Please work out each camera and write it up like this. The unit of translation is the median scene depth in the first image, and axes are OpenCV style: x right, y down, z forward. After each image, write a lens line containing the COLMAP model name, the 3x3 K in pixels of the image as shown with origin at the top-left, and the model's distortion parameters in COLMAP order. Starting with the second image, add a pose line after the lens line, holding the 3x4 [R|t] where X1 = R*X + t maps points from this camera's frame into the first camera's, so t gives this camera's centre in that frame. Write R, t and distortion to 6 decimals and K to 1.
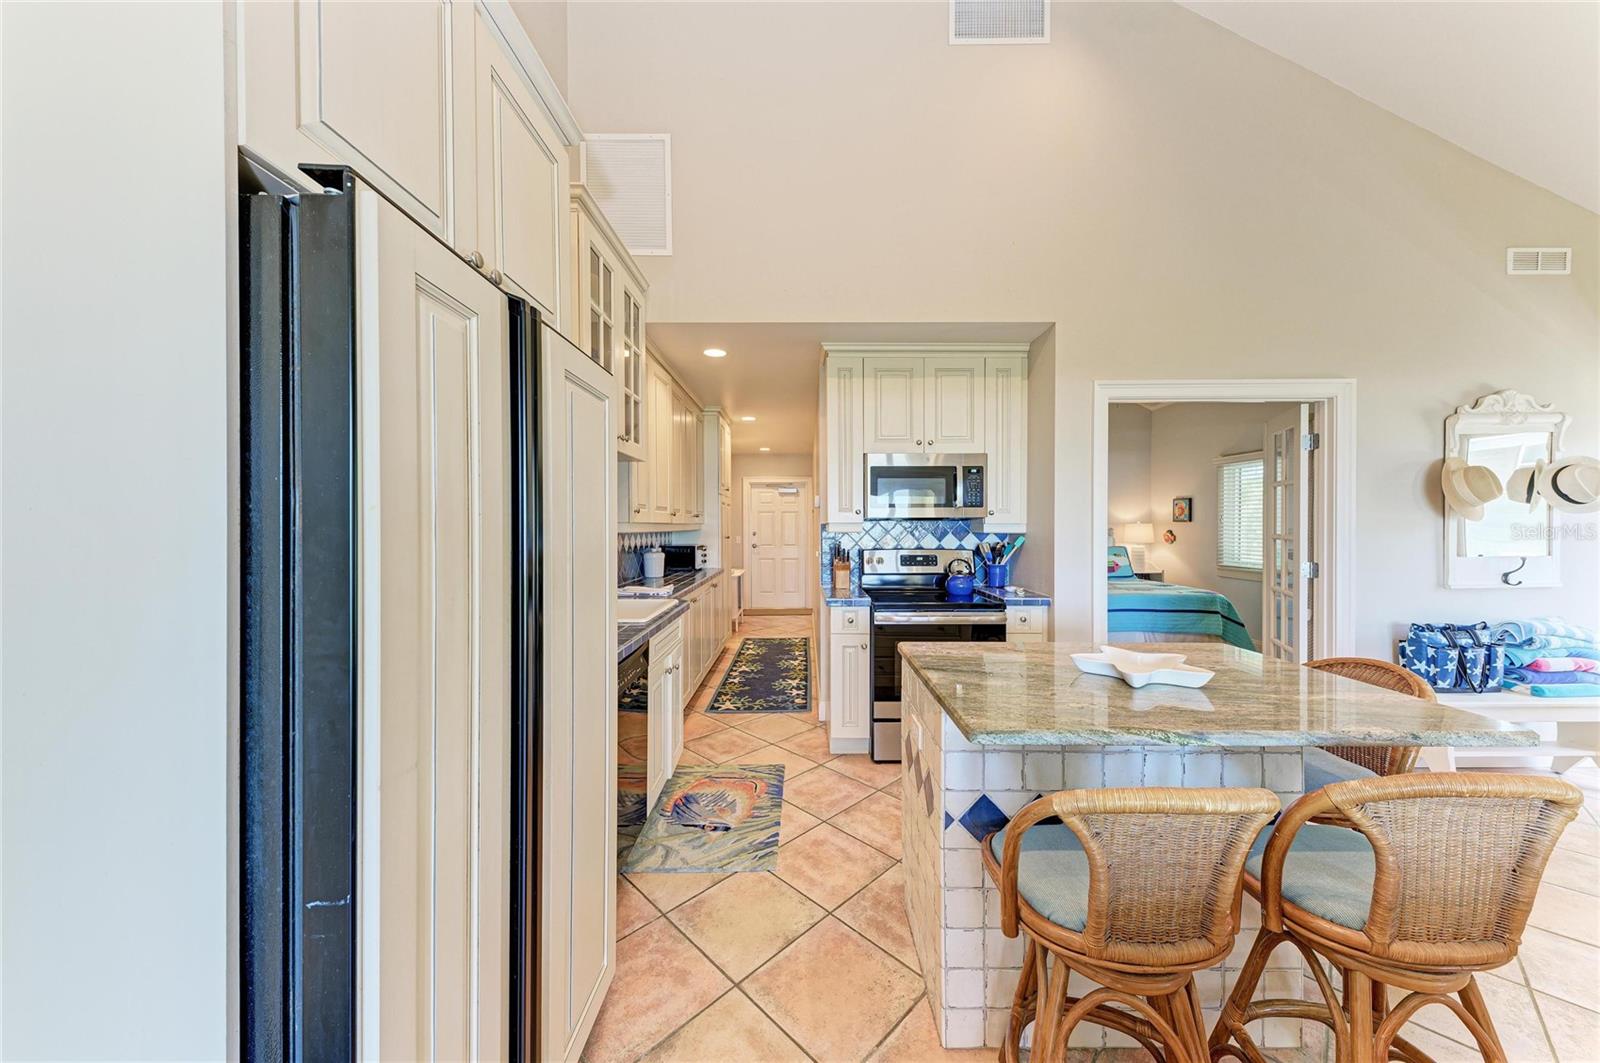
lens RADIAL K [[541.2, 0, 807.8], [0, 541.2, 528.8], [0, 0, 1]] dist [0.017853, -0.003702]
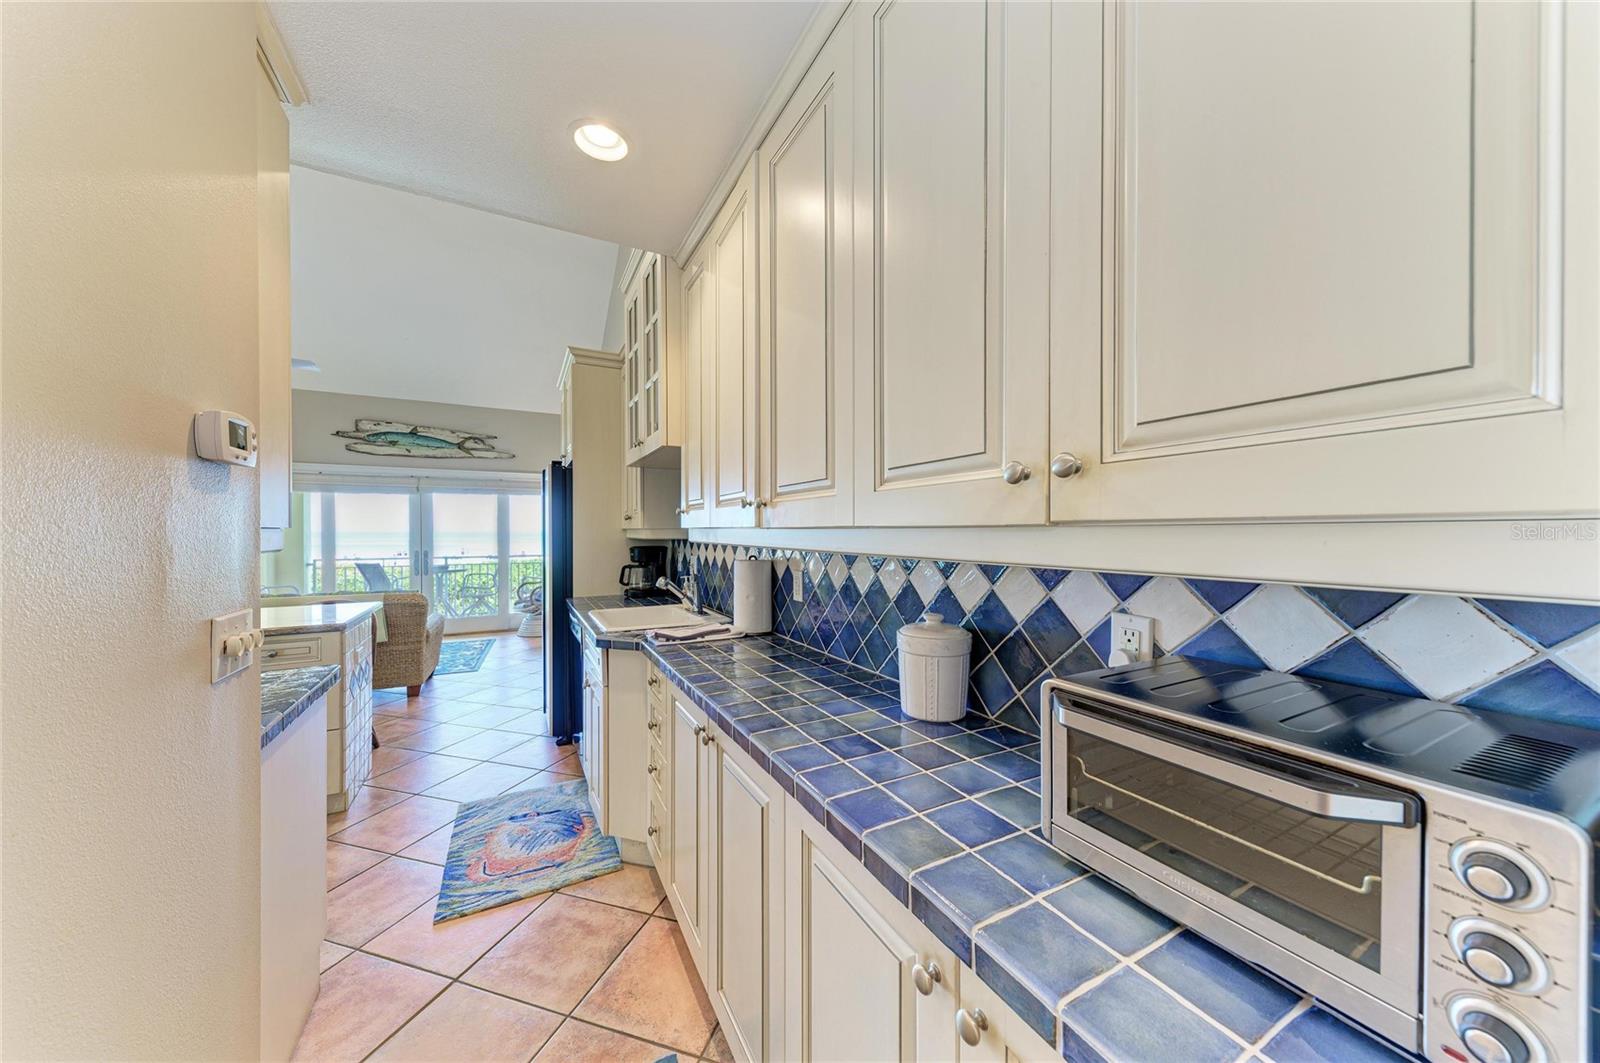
lens RADIAL K [[541.2, 0, 807.6], [0, 541.2, 534.8], [0, 0, 1]] dist [0.017853, -0.003702]
pose [[-0.883590, 0.005240, -0.468232, -0.112843], [-0.001860, 0.999890, 0.014700, -0.013068], [0.468257, 0.013860, -0.883483, 1.538583]]
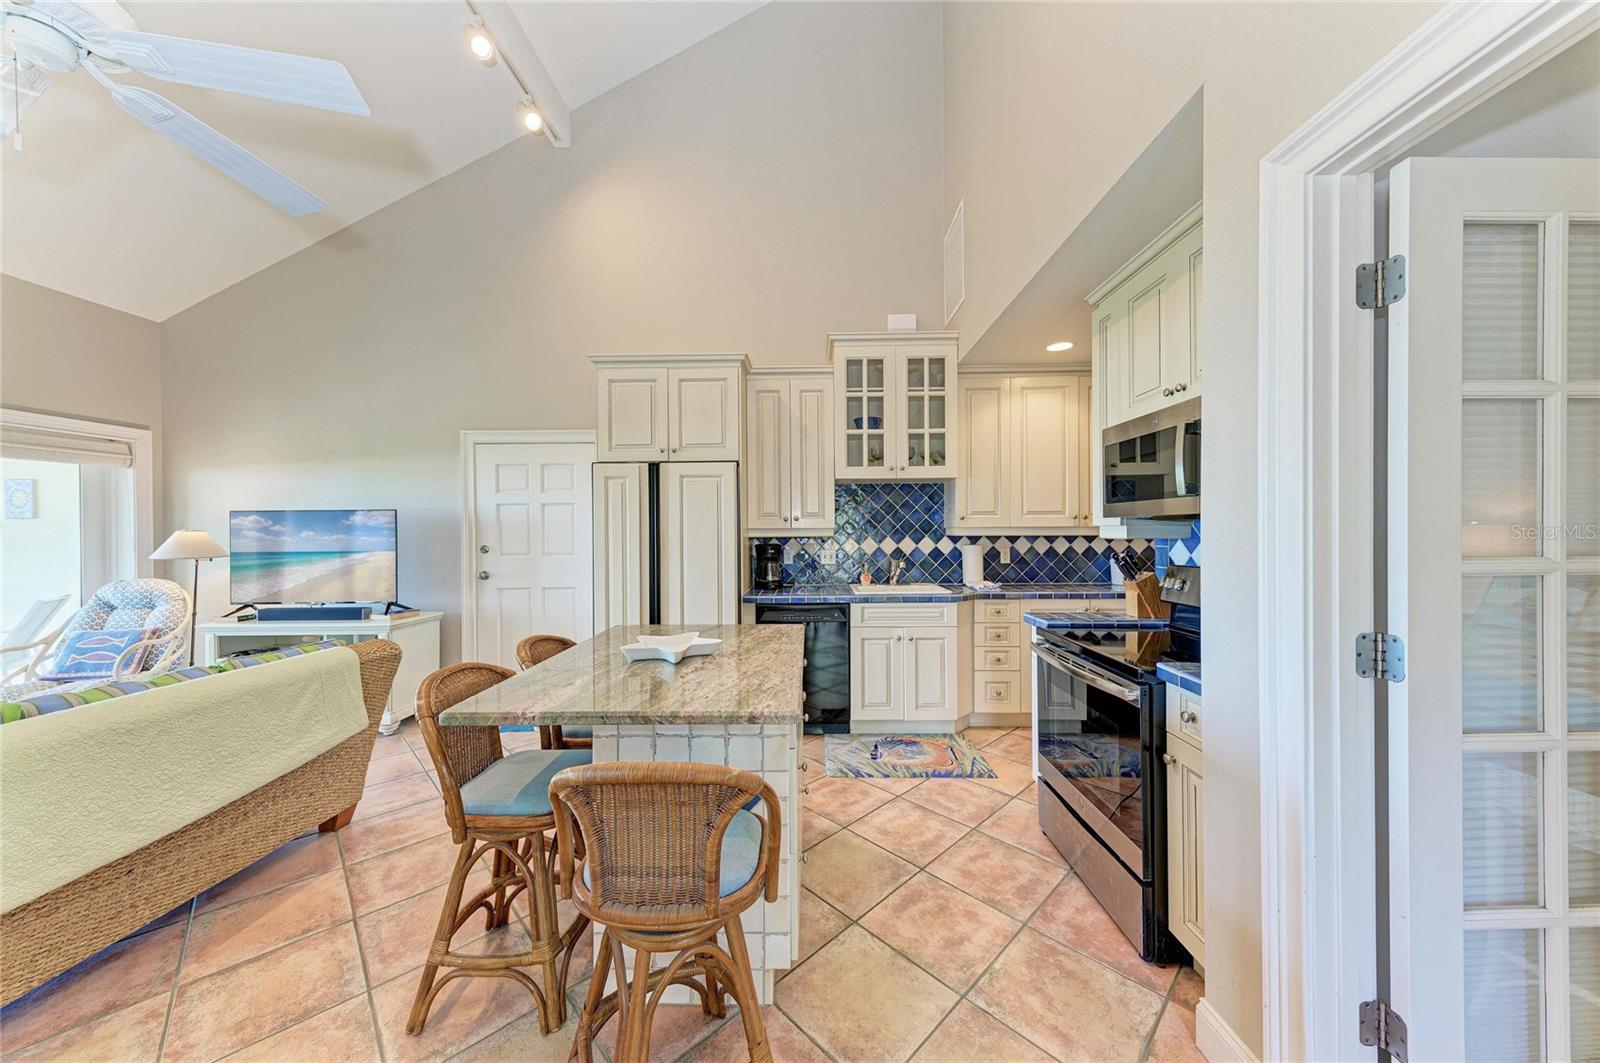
lens RADIAL K [[541.2, 0, 802.3], [0, 541.2, 534.2], [0, 0, 1]] dist [0.017853, -0.003702]
pose [[-0.022039, 0.007915, -0.999726, 0.820734], [0.000001, 0.999969, 0.007917, -0.004829], [0.999757, 0.000173, -0.022038, 0.595542]]
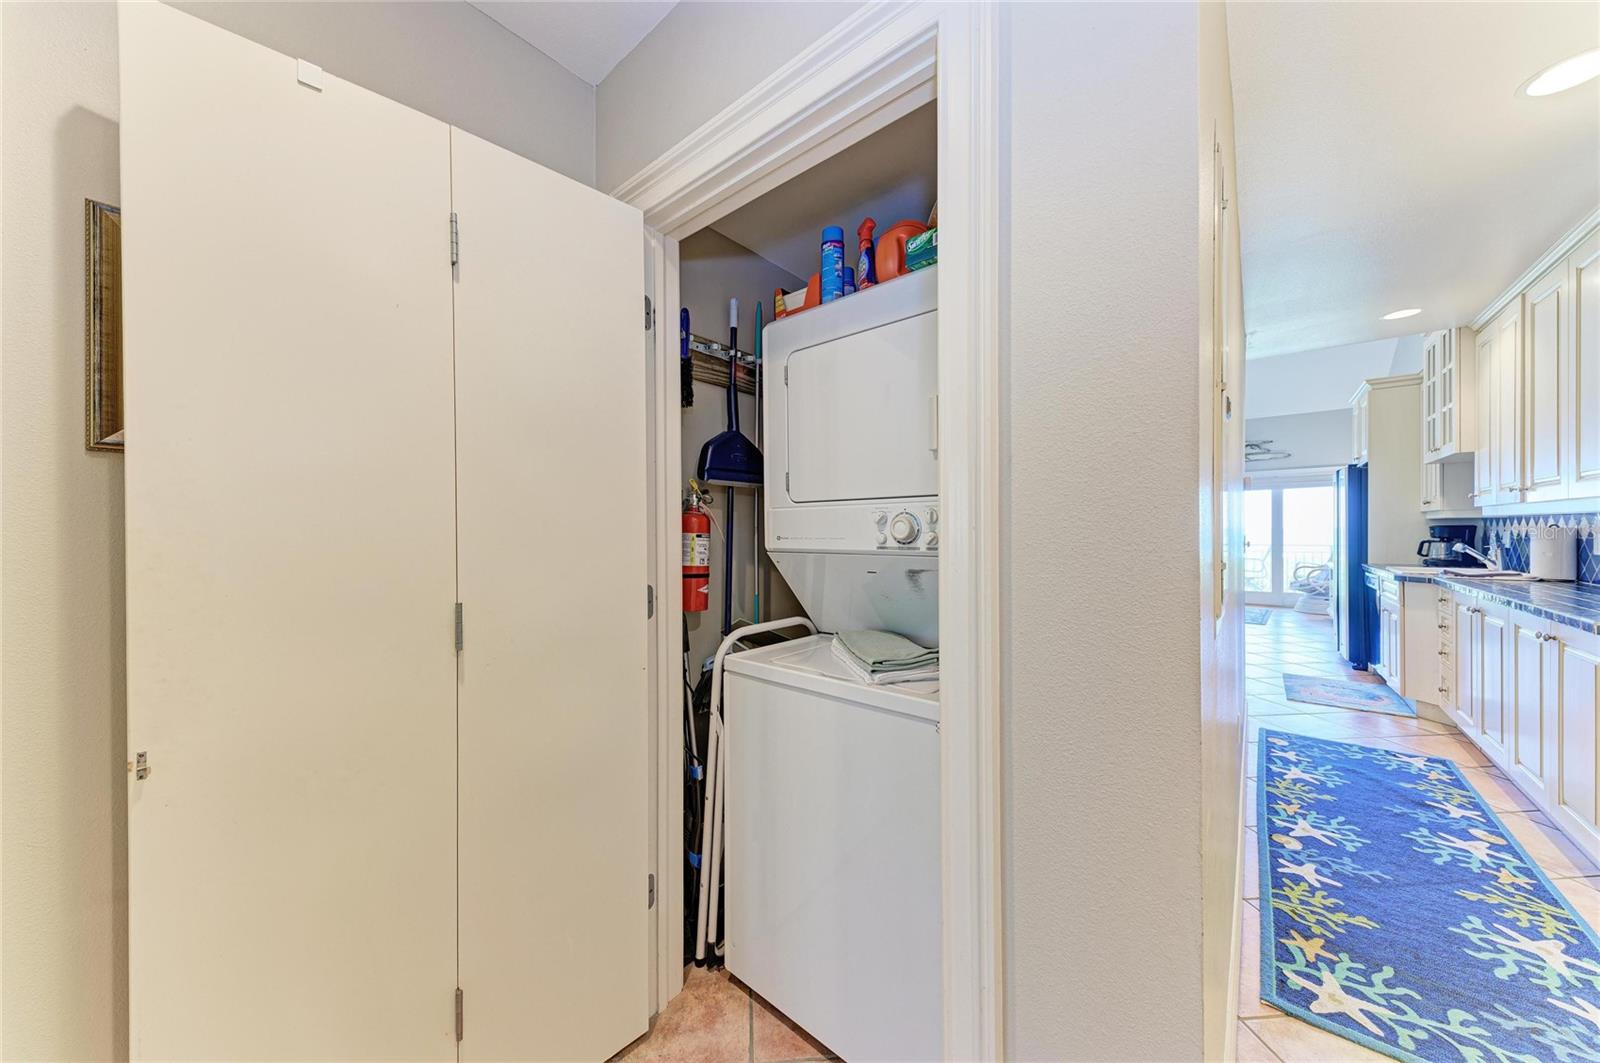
lens RADIAL K [[541.2, 0, 794.7], [0, 541.2, 534.6], [0, 0, 1]] dist [0.017853, -0.003702]
pose [[-0.761430, 0.003846, 0.648236, 0.002857], [0.014903, 0.999822, 0.011573, 0.009075], [-0.648076, 0.018472, -0.761351, 2.434070]]
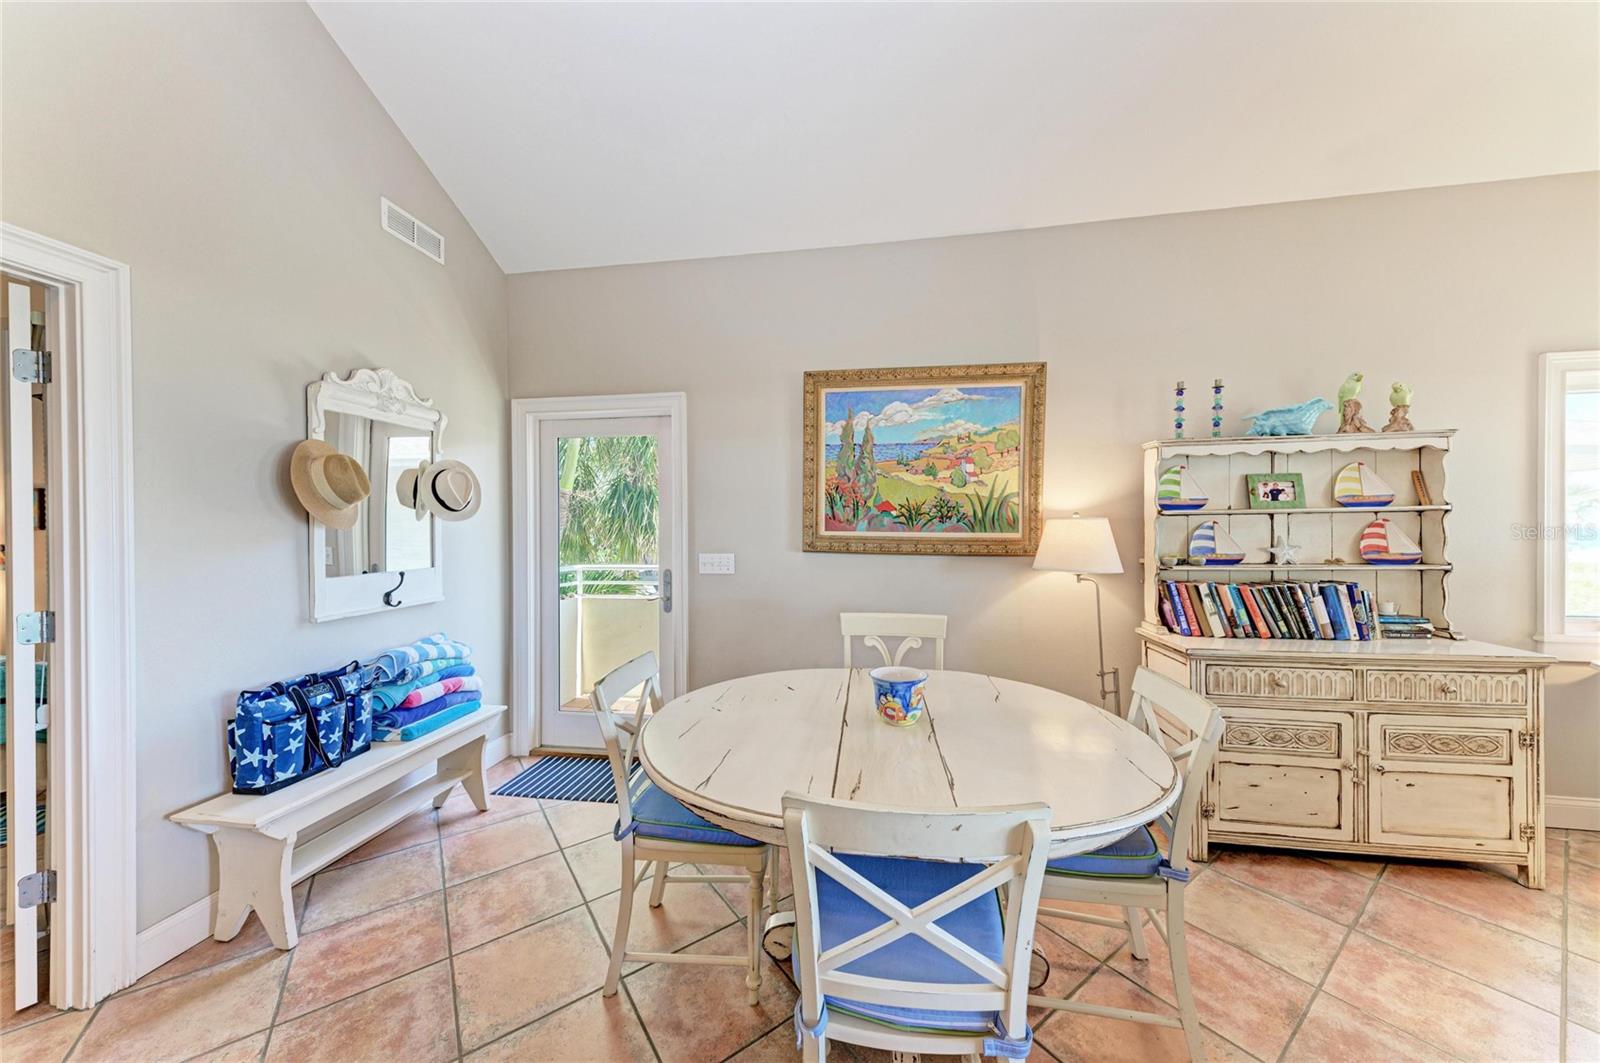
lens RADIAL K [[541.2, 0, 800.9], [0, 541.2, 532.4], [0, 0, 1]] dist [0.017853, -0.003702]
pose [[0.166408, -0.002433, 0.986054, 0.502149], [0.011948, 0.999929, 0.000451, -0.001849], [-0.985985, 0.011706, 0.166425, 0.227695]]
